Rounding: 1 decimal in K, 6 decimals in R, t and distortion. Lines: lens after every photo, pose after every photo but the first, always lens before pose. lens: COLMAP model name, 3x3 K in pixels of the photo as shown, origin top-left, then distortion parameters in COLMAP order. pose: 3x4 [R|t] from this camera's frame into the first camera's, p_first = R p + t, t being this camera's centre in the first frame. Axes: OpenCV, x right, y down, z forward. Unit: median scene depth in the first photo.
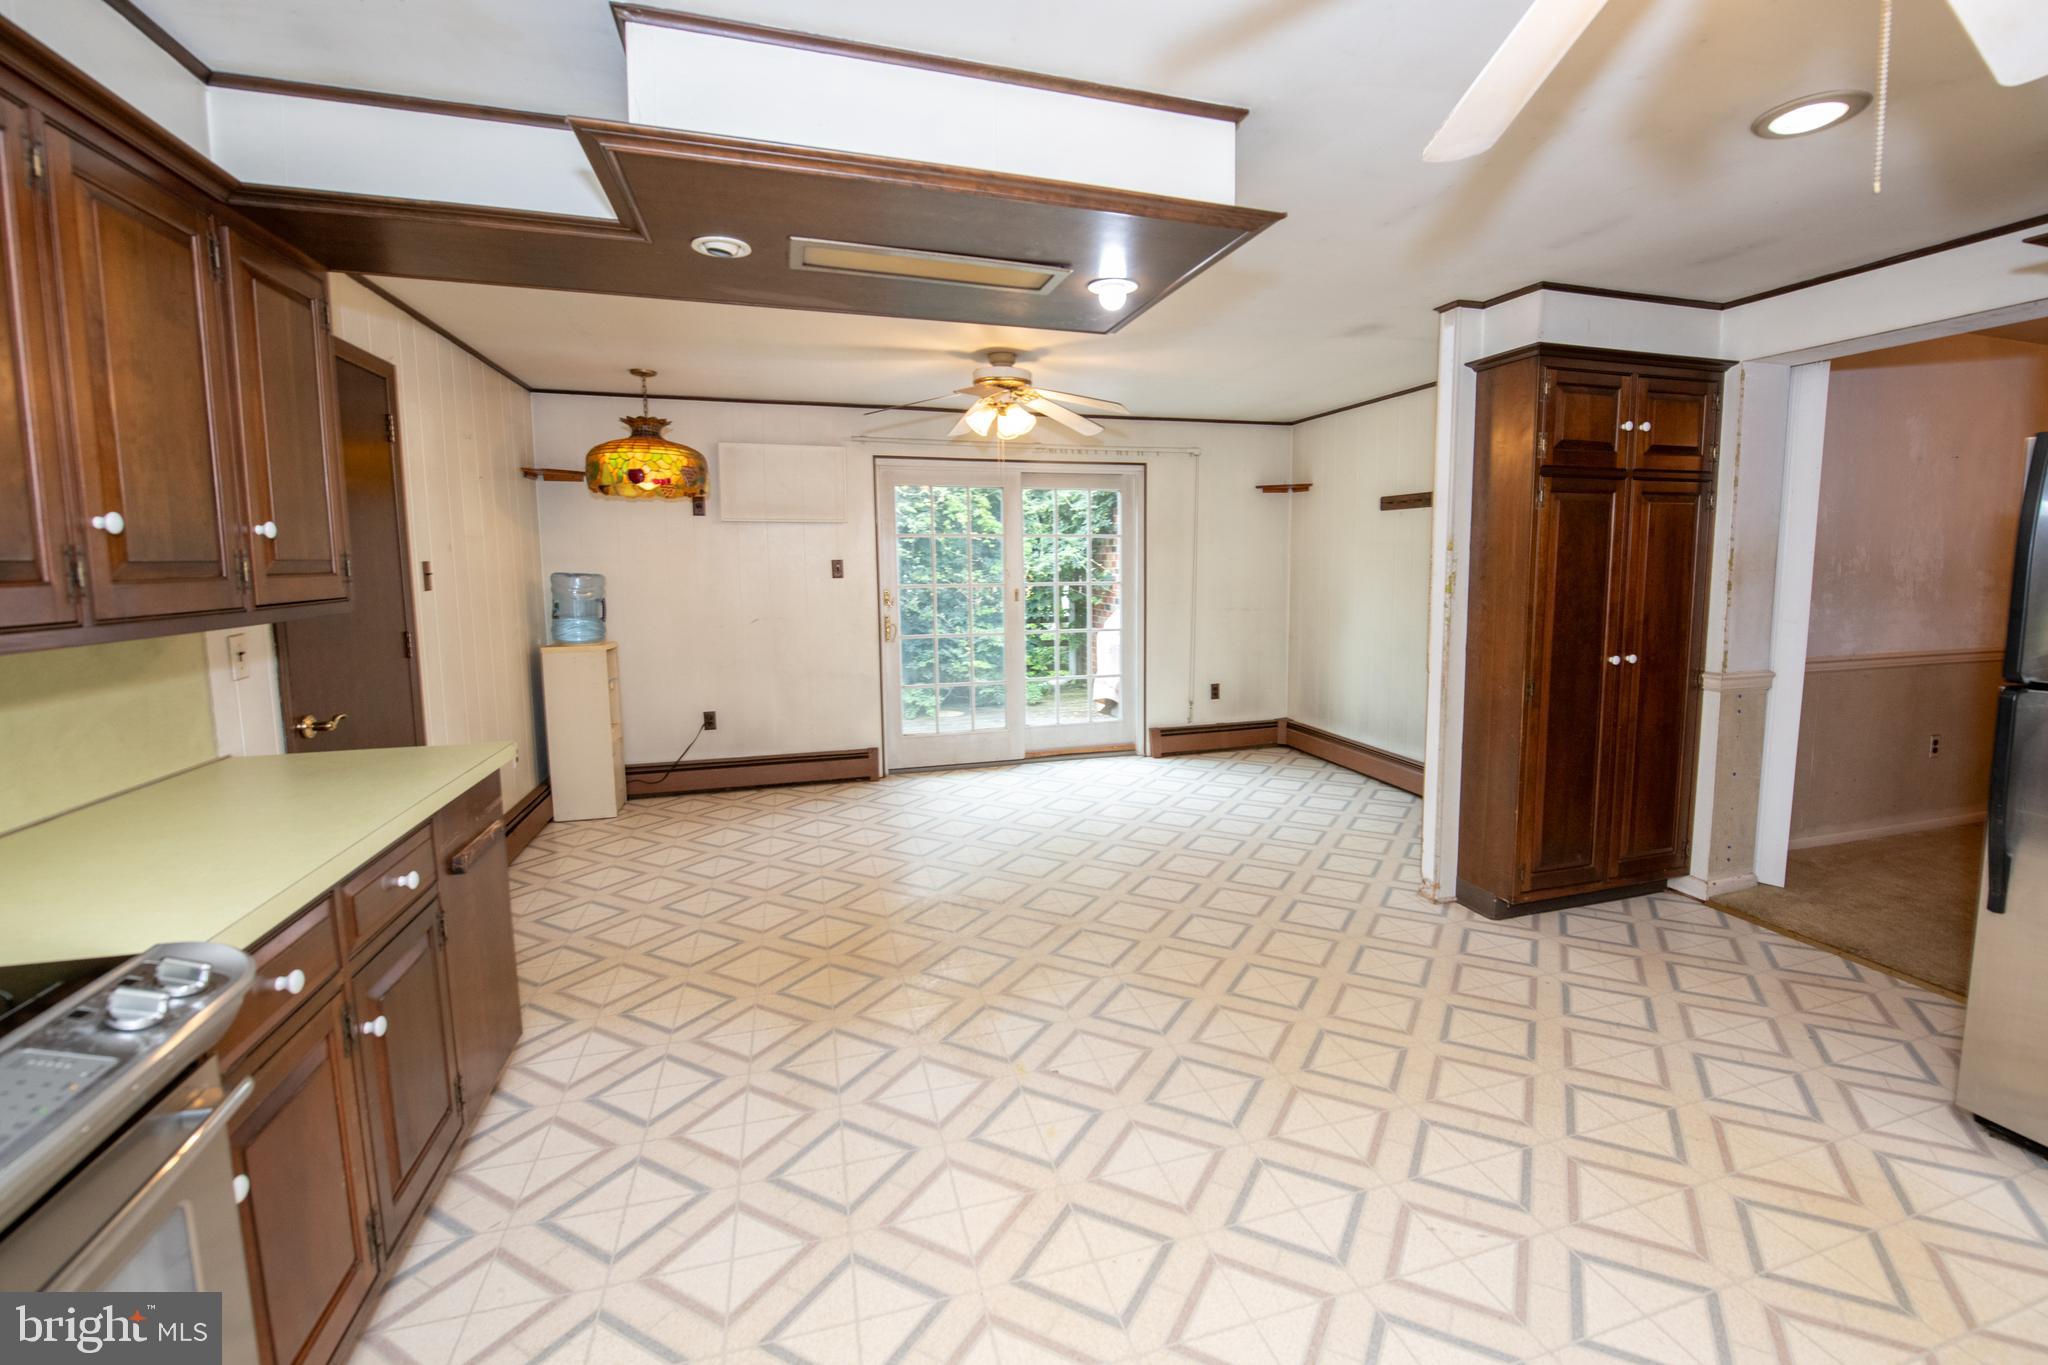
lens RADIAL K [[915.0, 0, 1081.9], [0, 915.0, 660.5], [0, 0, 1]] dist [-0.002405, -0.010031]
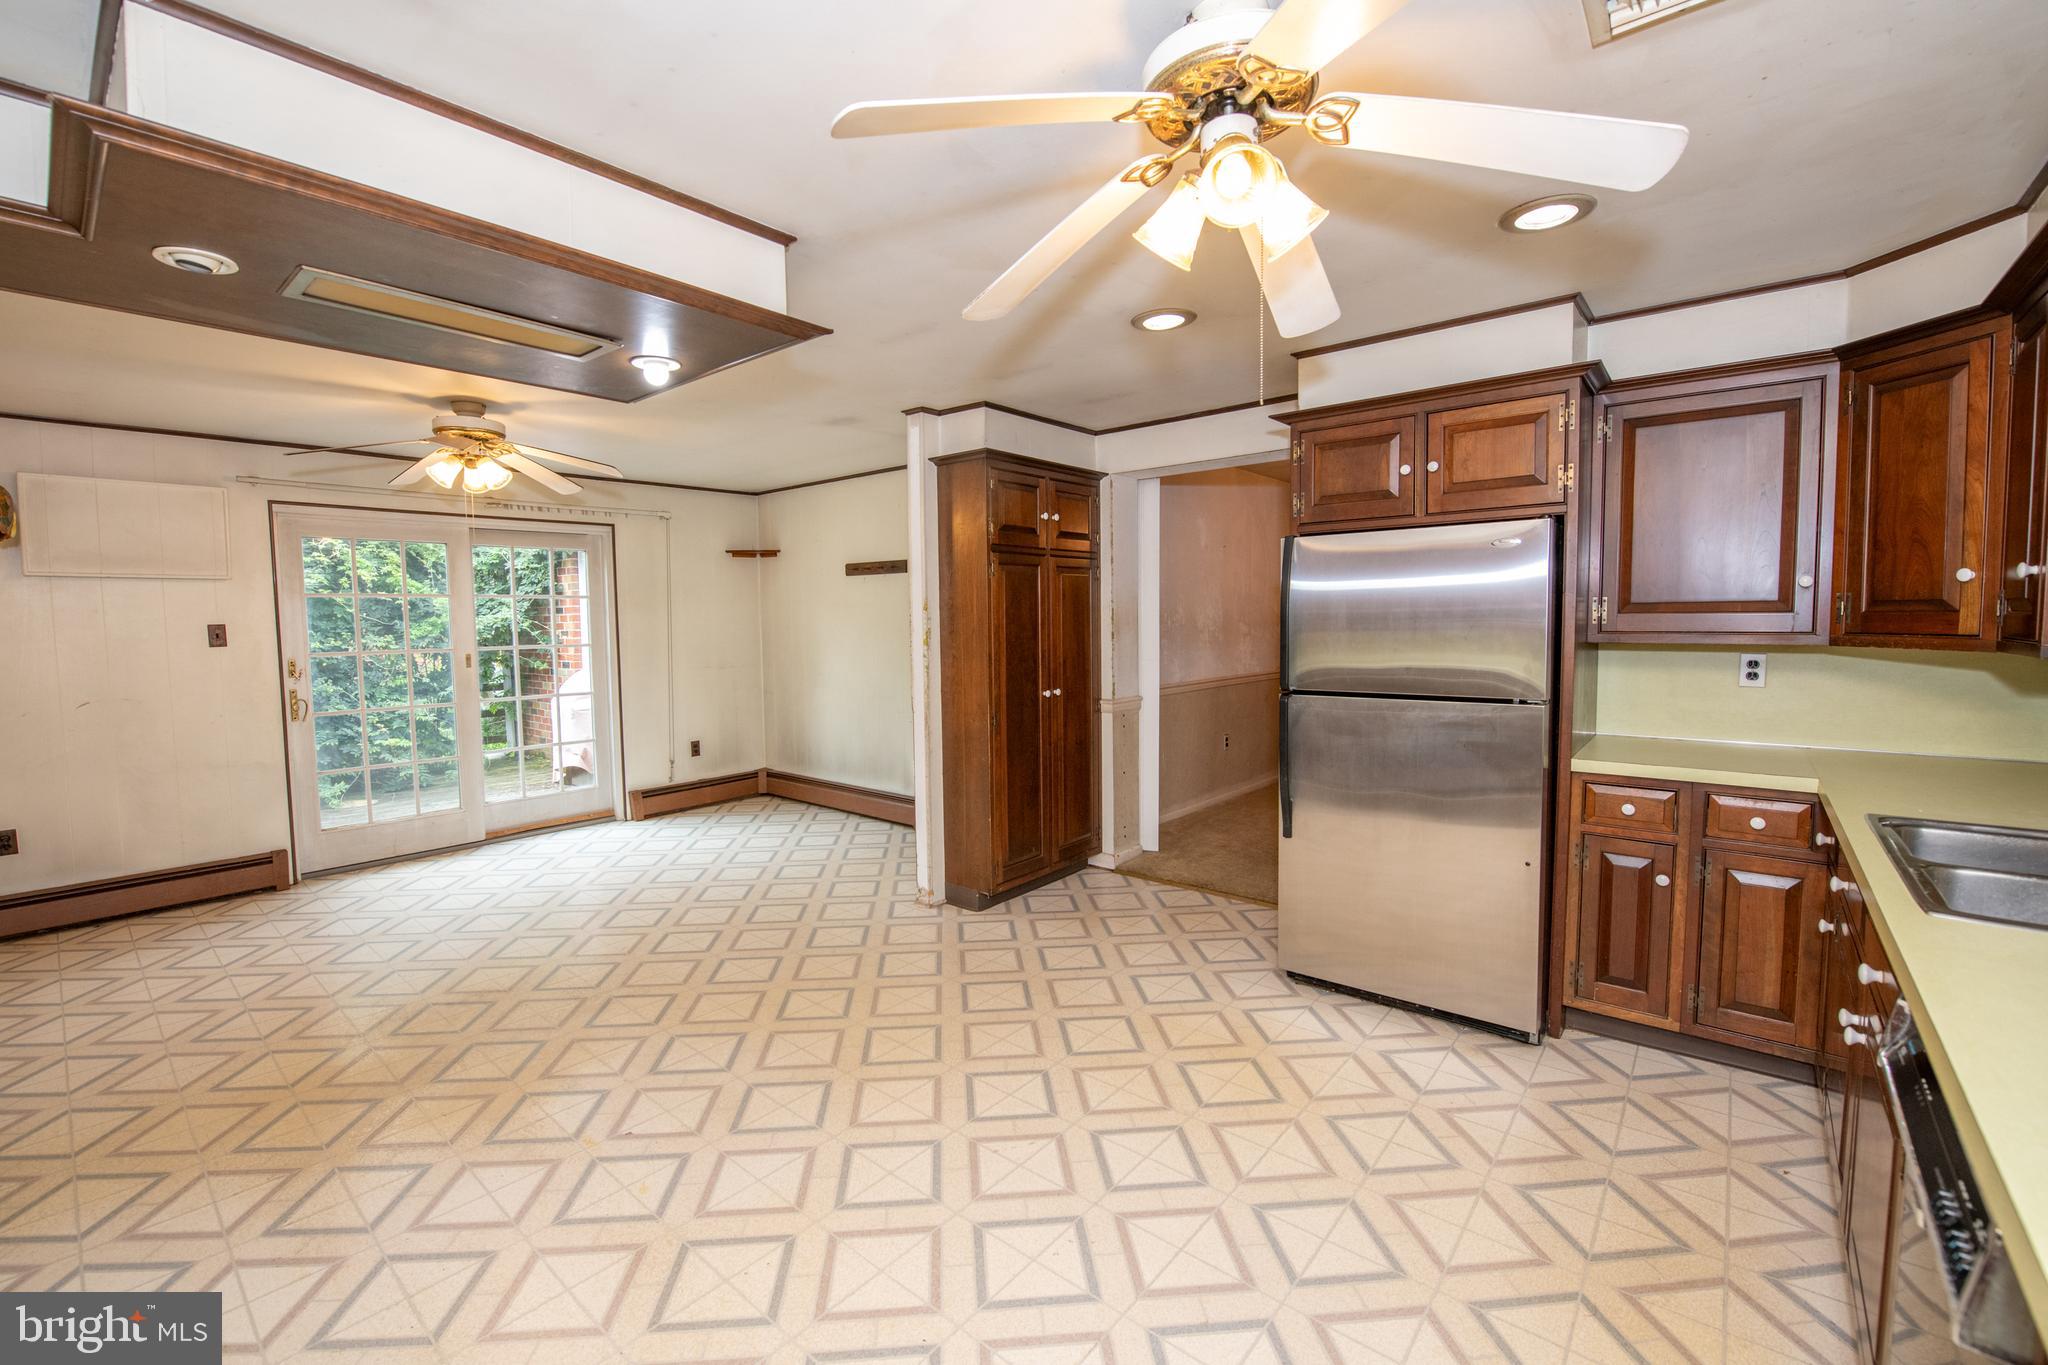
lens RADIAL K [[874.2, 0, 1015.0], [0, 874.2, 671.0], [0, 0, 1]] dist [-0.014866, -0.000417]
pose [[0.850554, -0.038571, 0.524471, -0.106413], [0.065507, 0.997310, -0.032890, 0.005154], [-0.521792, 0.062331, 0.850793, -0.037783]]
